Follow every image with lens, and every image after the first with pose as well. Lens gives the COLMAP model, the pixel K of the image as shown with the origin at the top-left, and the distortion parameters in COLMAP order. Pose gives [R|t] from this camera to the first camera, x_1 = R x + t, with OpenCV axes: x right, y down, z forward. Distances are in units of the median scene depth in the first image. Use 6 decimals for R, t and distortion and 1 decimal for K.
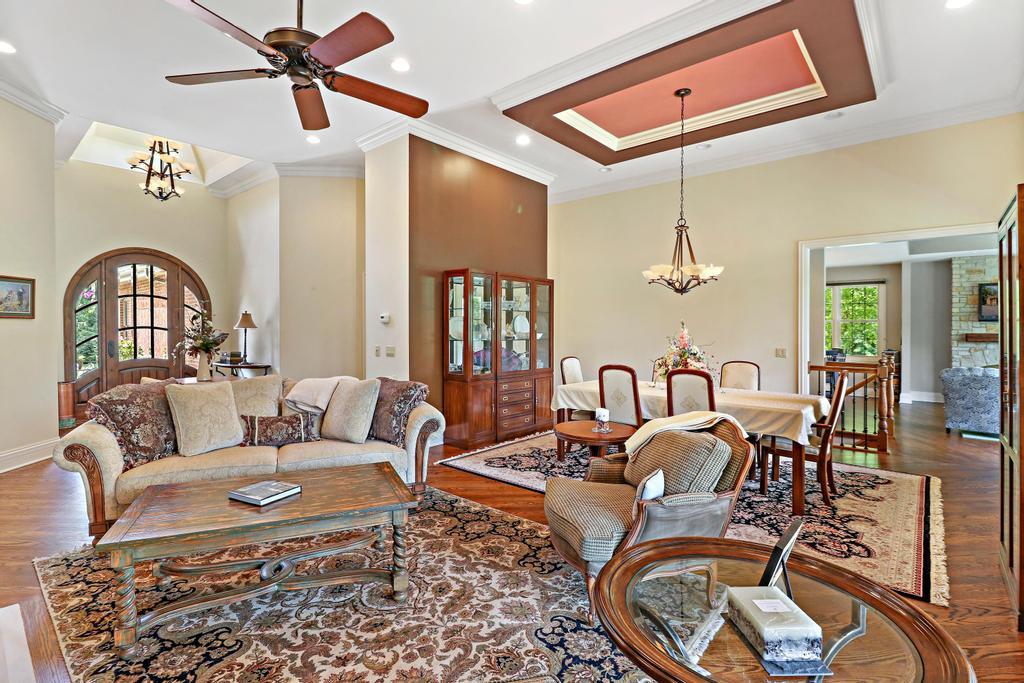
lens RADIAL K [[493.6, 0, 504.2], [0, 493.6, 333.0], [0, 0, 1]] dist [-0.000532, -0.013364]
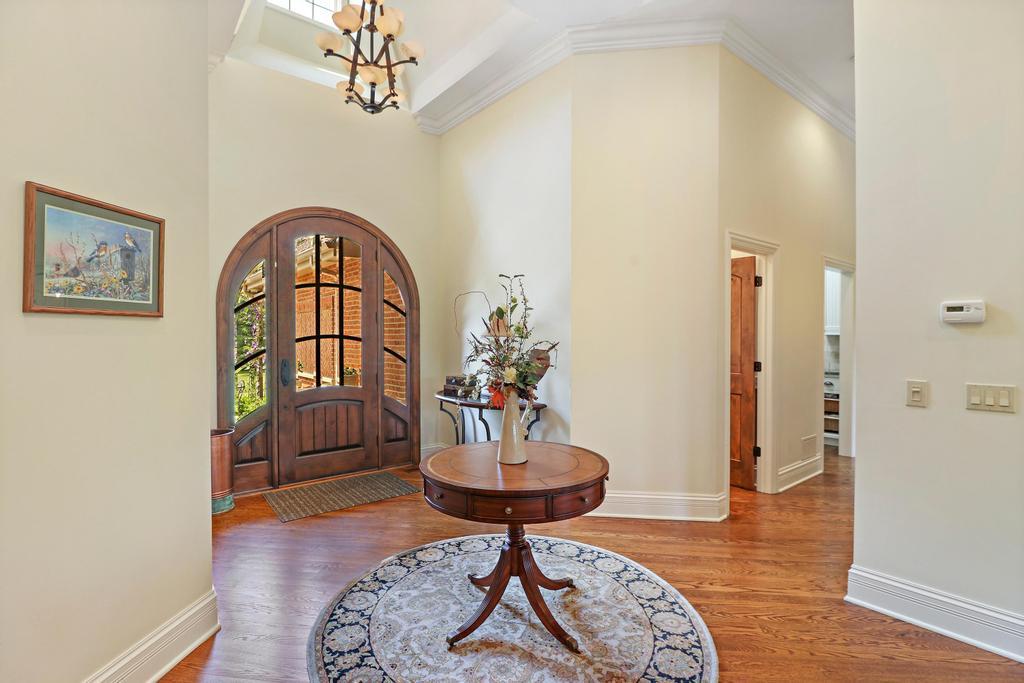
lens RADIAL K [[493.6, 0, 504.2], [0, 493.6, 333.0], [0, 0, 1]] dist [-0.000532, -0.013364]
pose [[0.982172, -0.005606, -0.187900, -0.435091], [0.002996, 0.999895, -0.014169, -0.006935], [0.187959, 0.013354, 0.982086, 0.467328]]
